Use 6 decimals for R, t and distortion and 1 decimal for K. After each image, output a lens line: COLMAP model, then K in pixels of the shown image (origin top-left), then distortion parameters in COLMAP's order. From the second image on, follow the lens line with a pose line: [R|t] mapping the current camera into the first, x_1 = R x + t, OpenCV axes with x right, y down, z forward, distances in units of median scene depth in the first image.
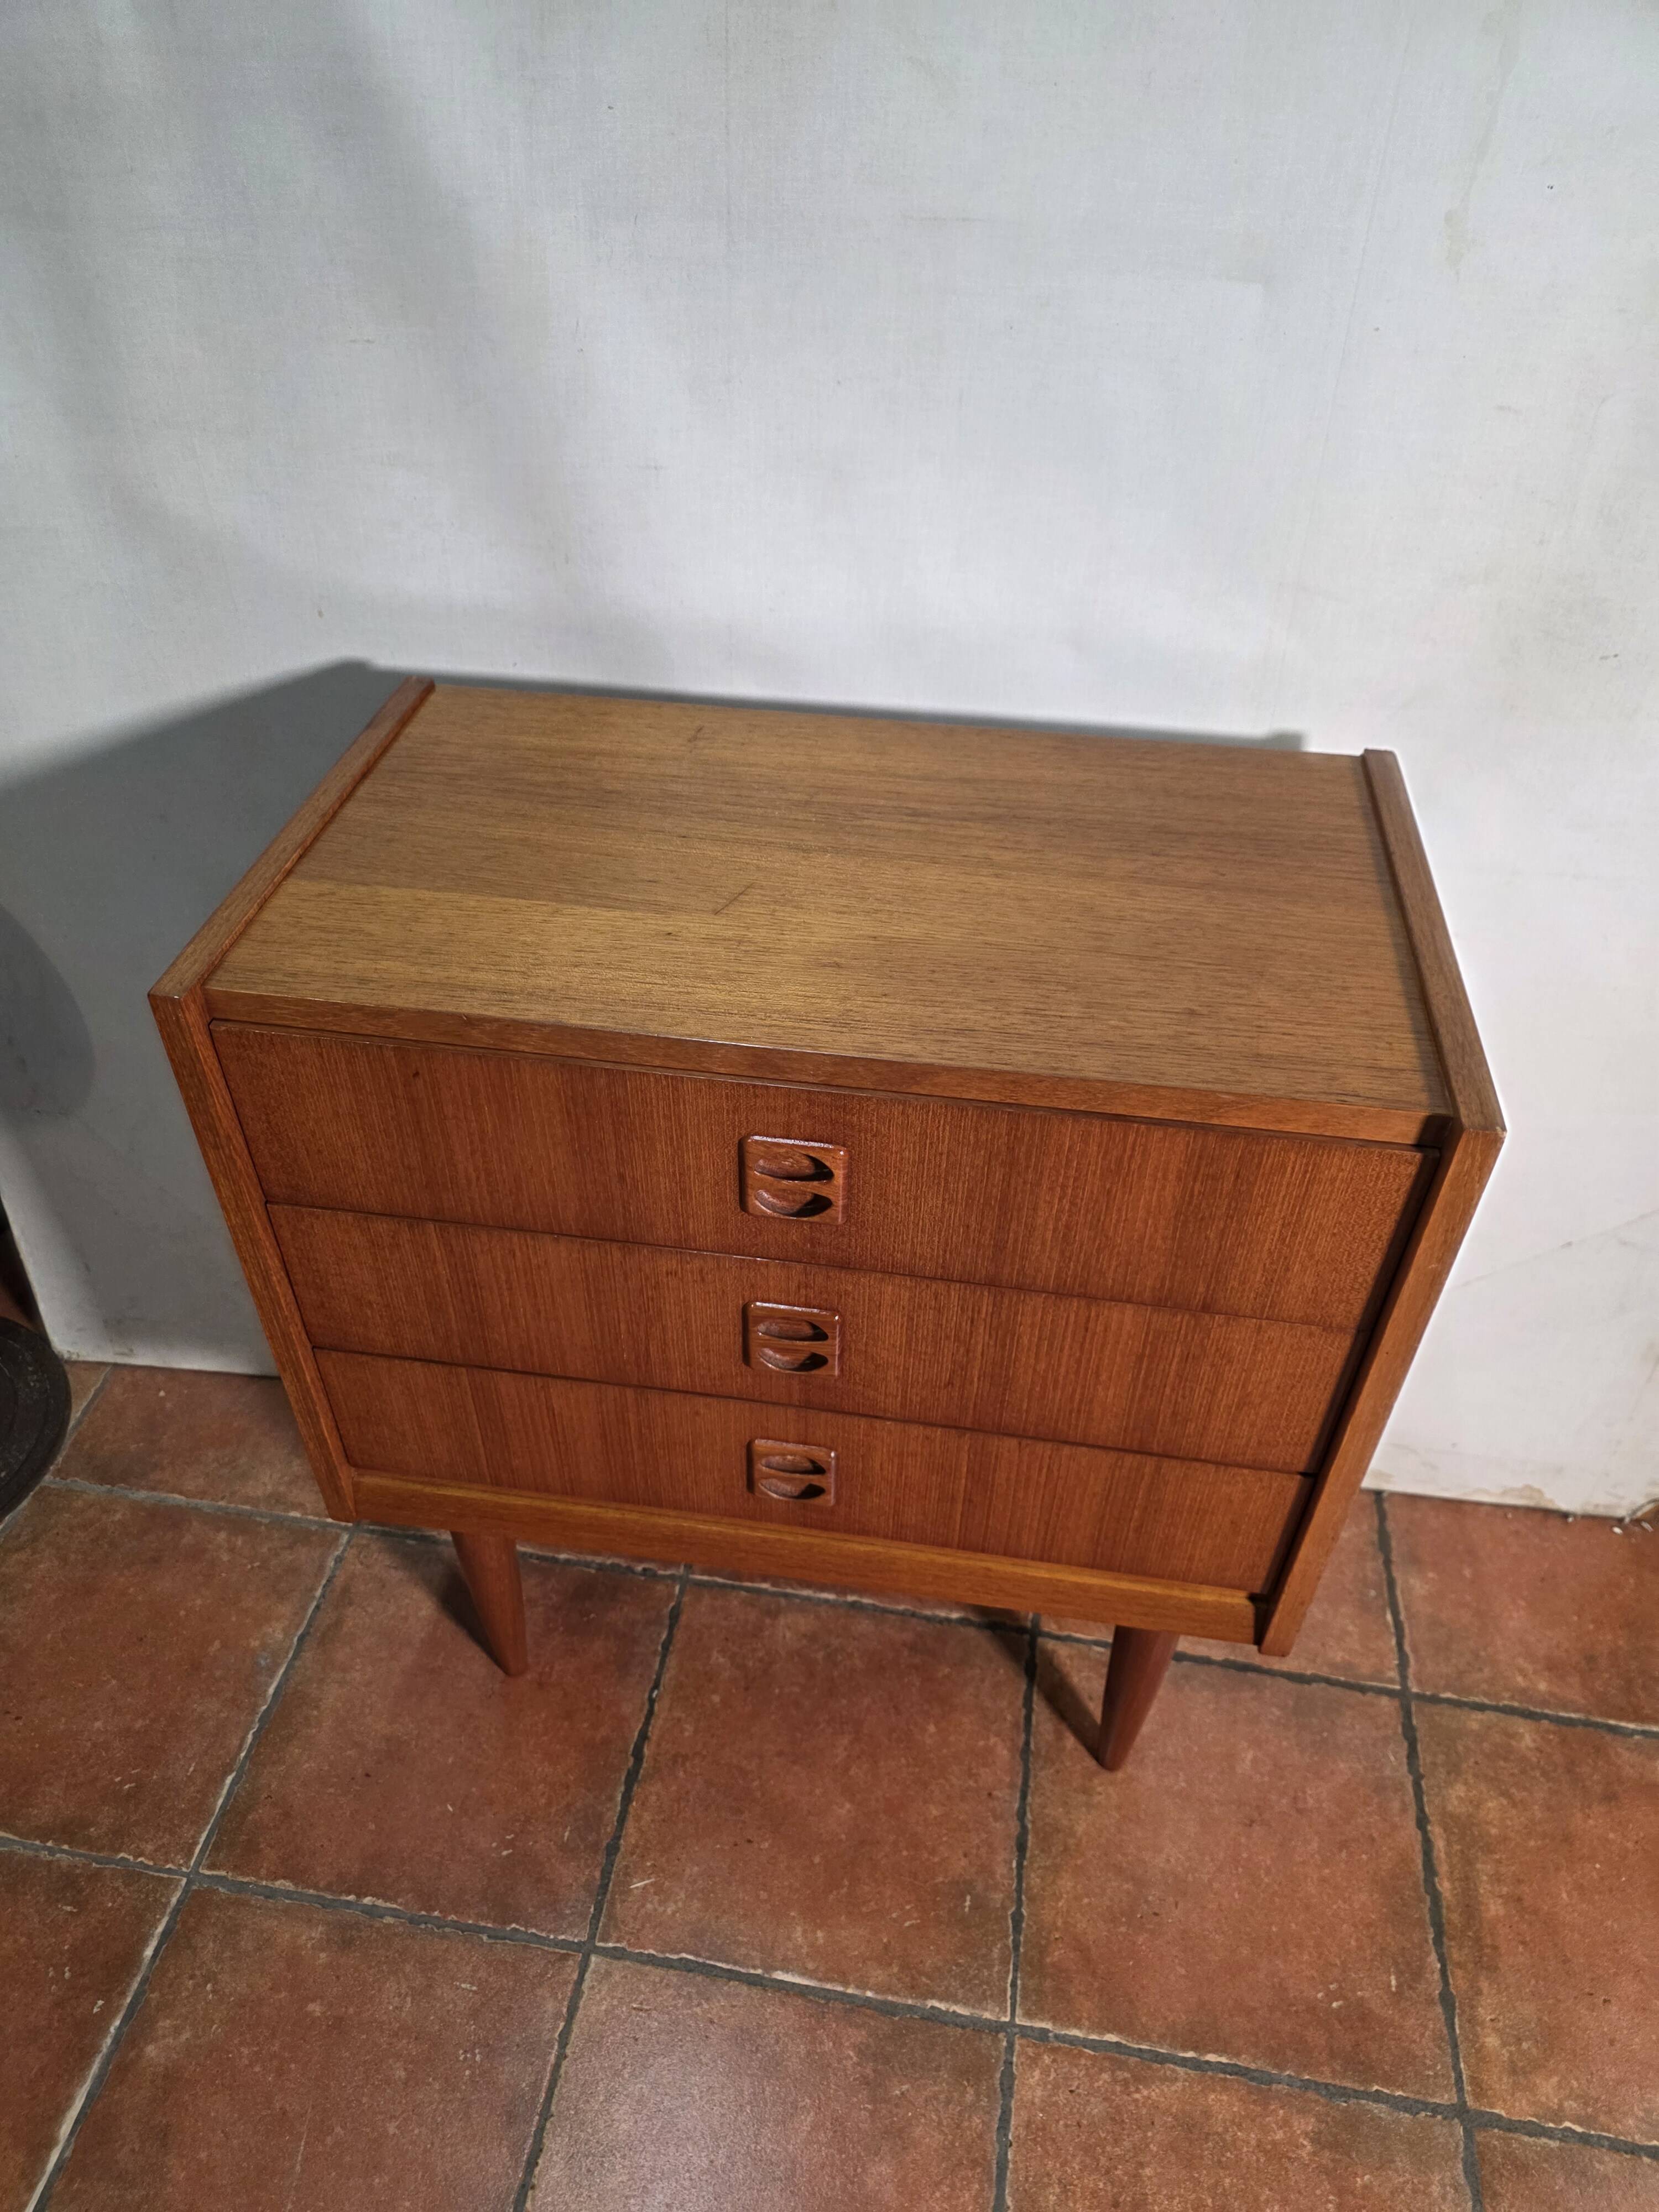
lens RADIAL K [[1479.9, 0, 809.6], [0, 1479.9, 1145.8], [0, 0, 1]] dist [0.056789, -0.043815]
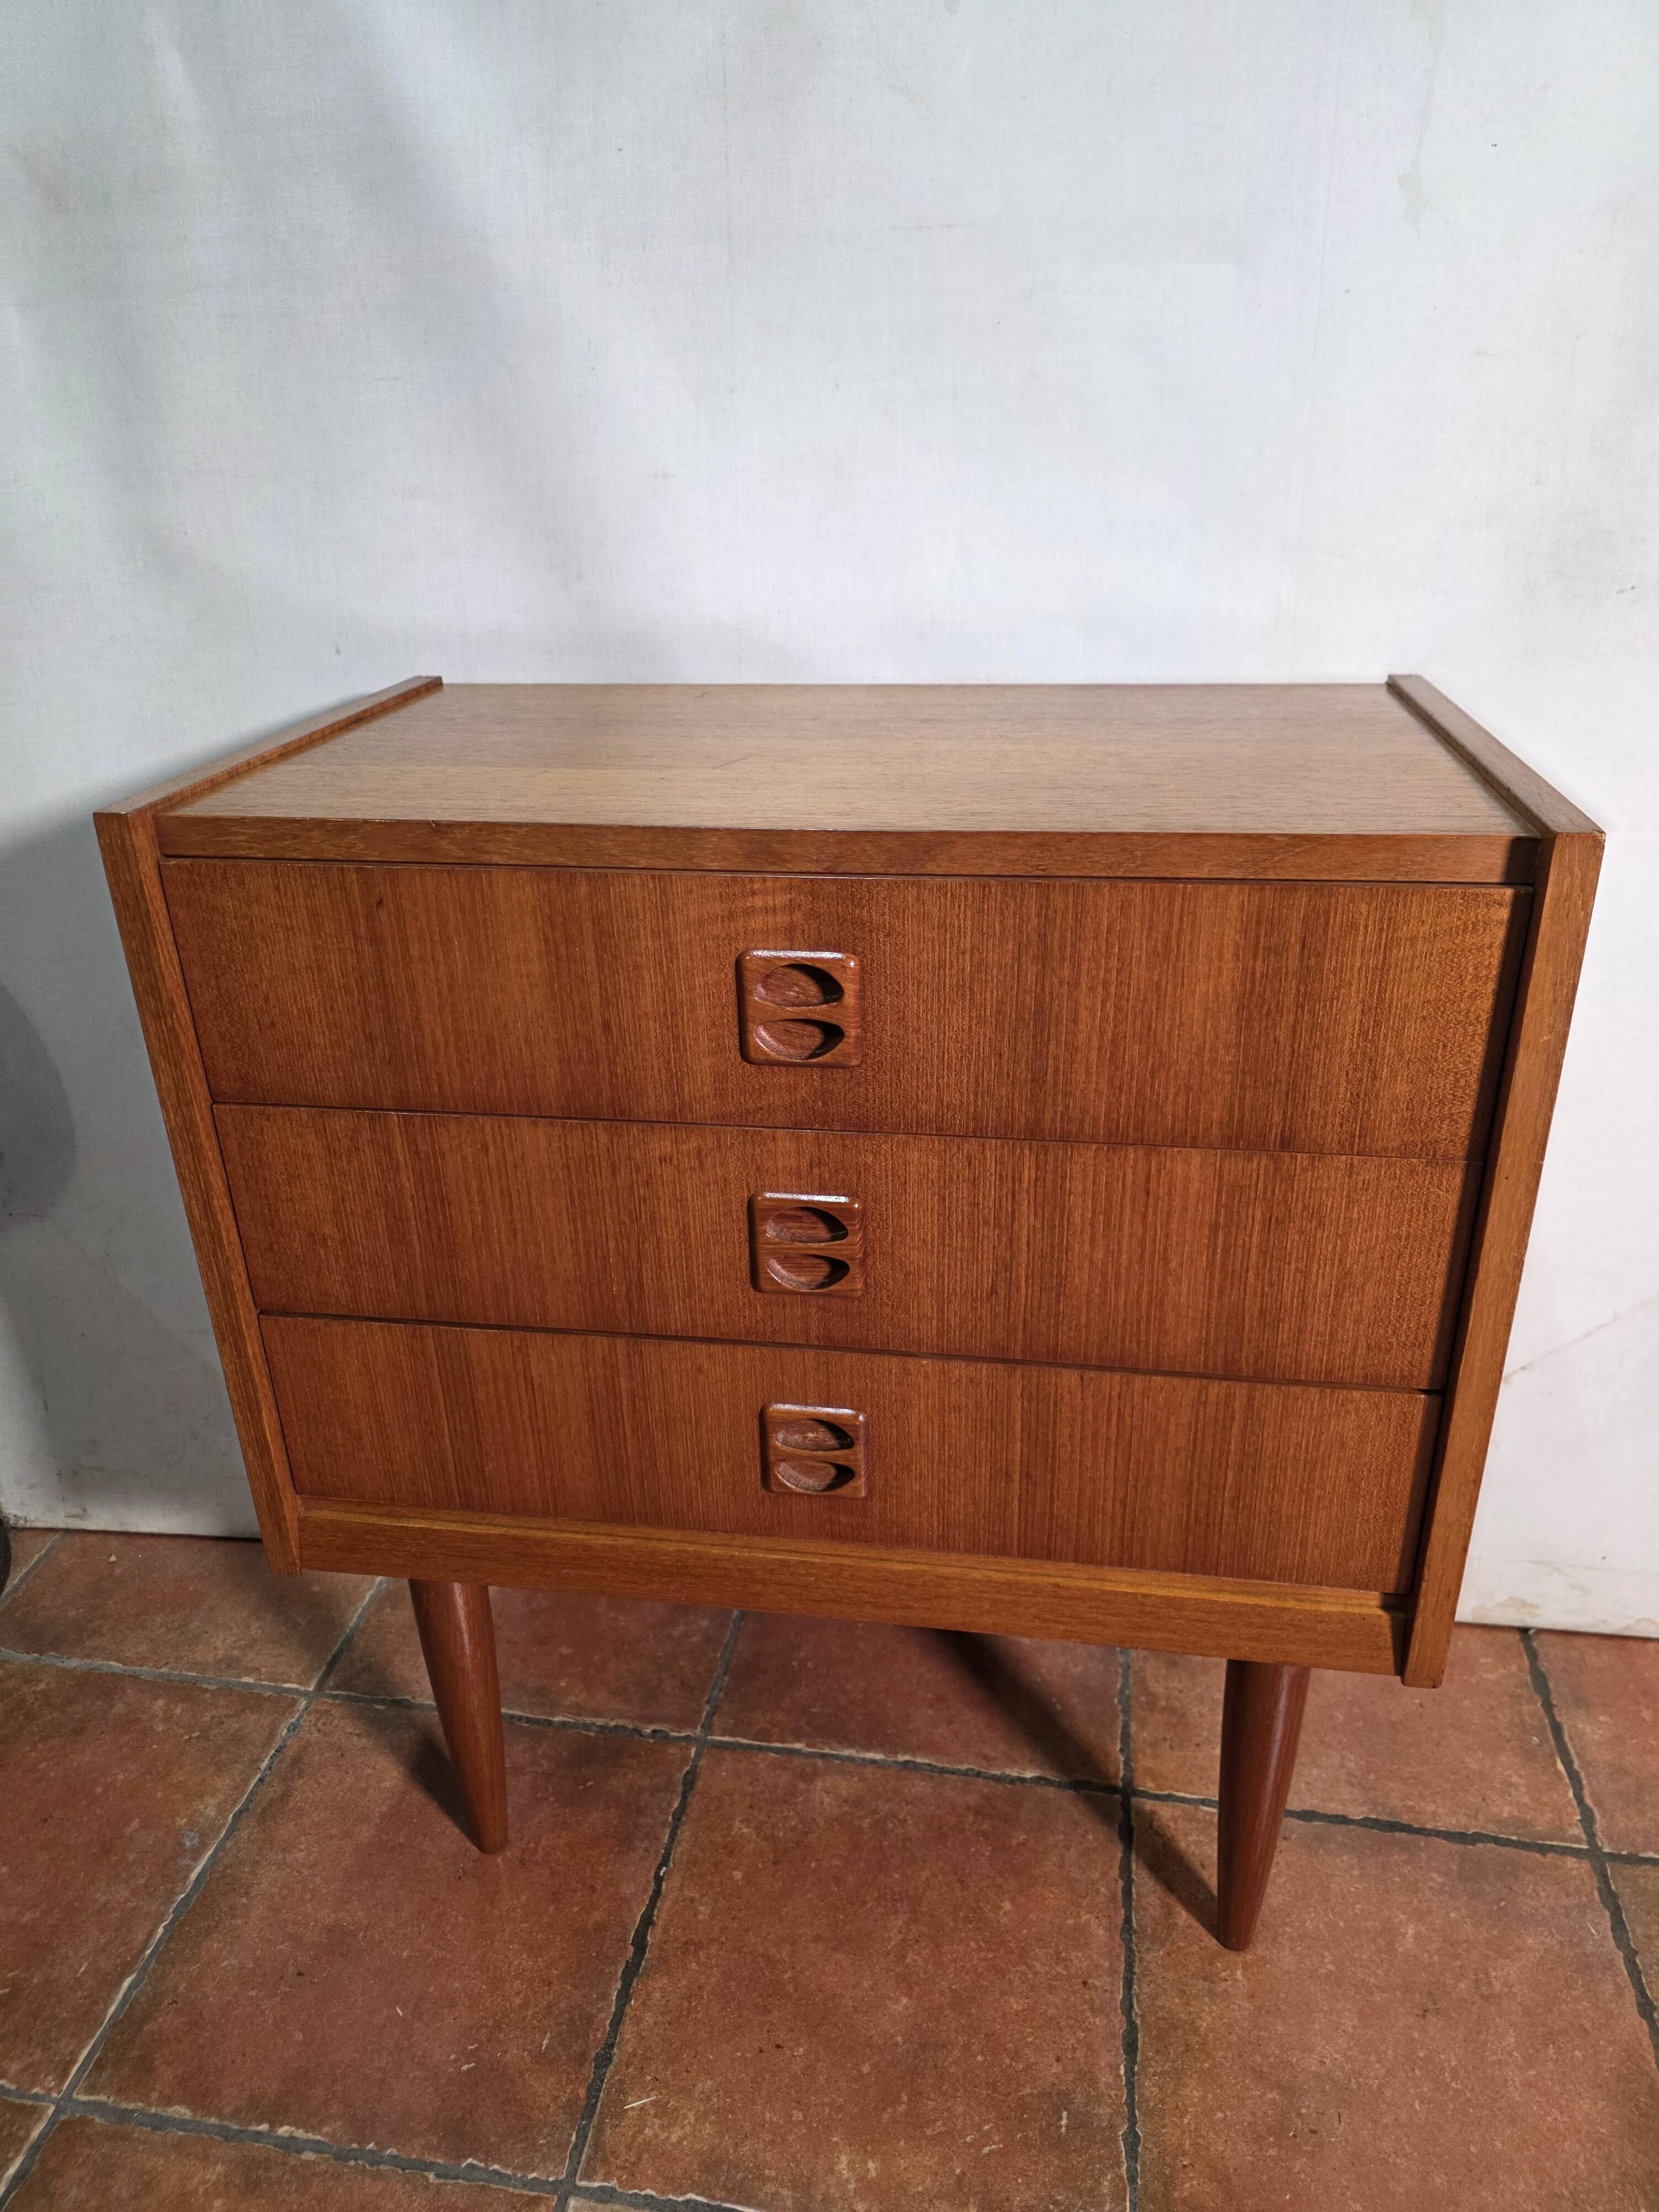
lens RADIAL K [[1484.9, 0, 829.5], [0, 1484.9, 1106.0], [0, 0, 1]] dist [0.044798, -0.027293]
pose [[0.999432, -0.029564, -0.016177, 0.014345], [0.023764, 0.958610, -0.283728, 0.240671], [0.023896, 0.283182, 0.958768, 0.122523]]
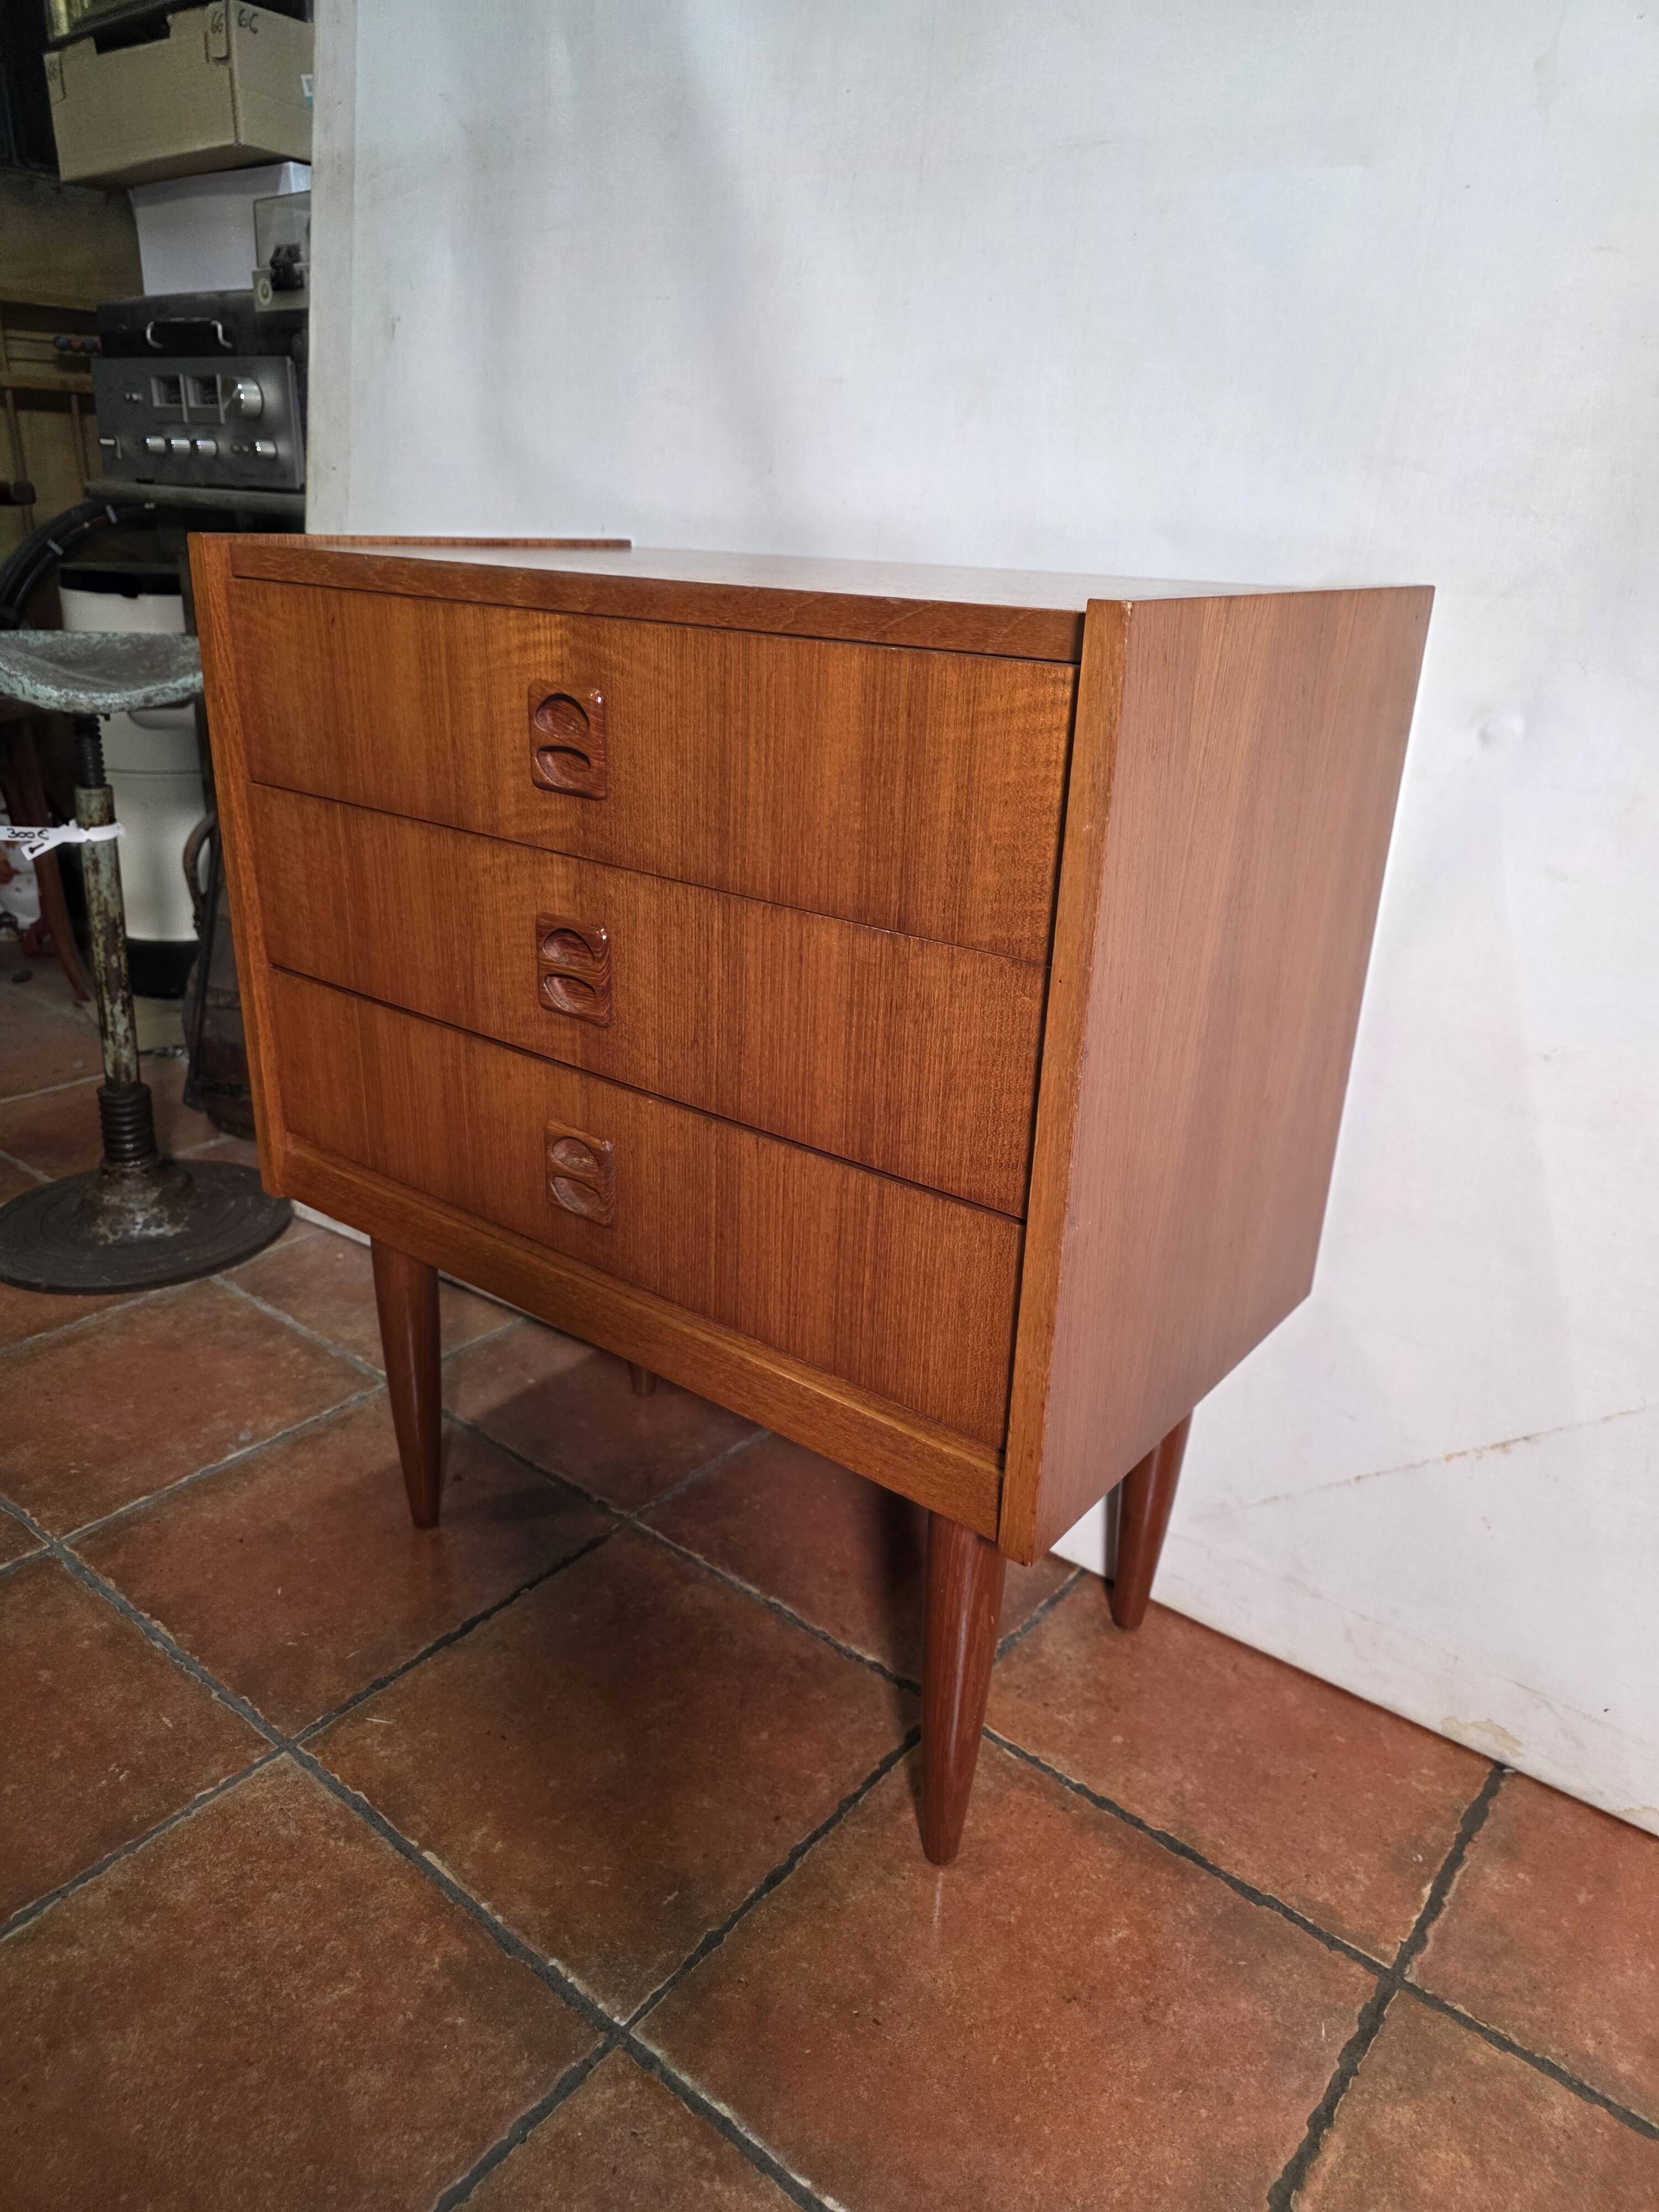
lens RADIAL K [[1484.9, 0, 829.5], [0, 1484.9, 1106.0], [0, 0, 1]] dist [0.044798, -0.027293]
pose [[0.875611, 0.201211, -0.439112, 0.471378], [-0.342878, 0.899241, -0.271663, 0.339396], [0.340206, 0.388433, 0.856376, 0.204974]]
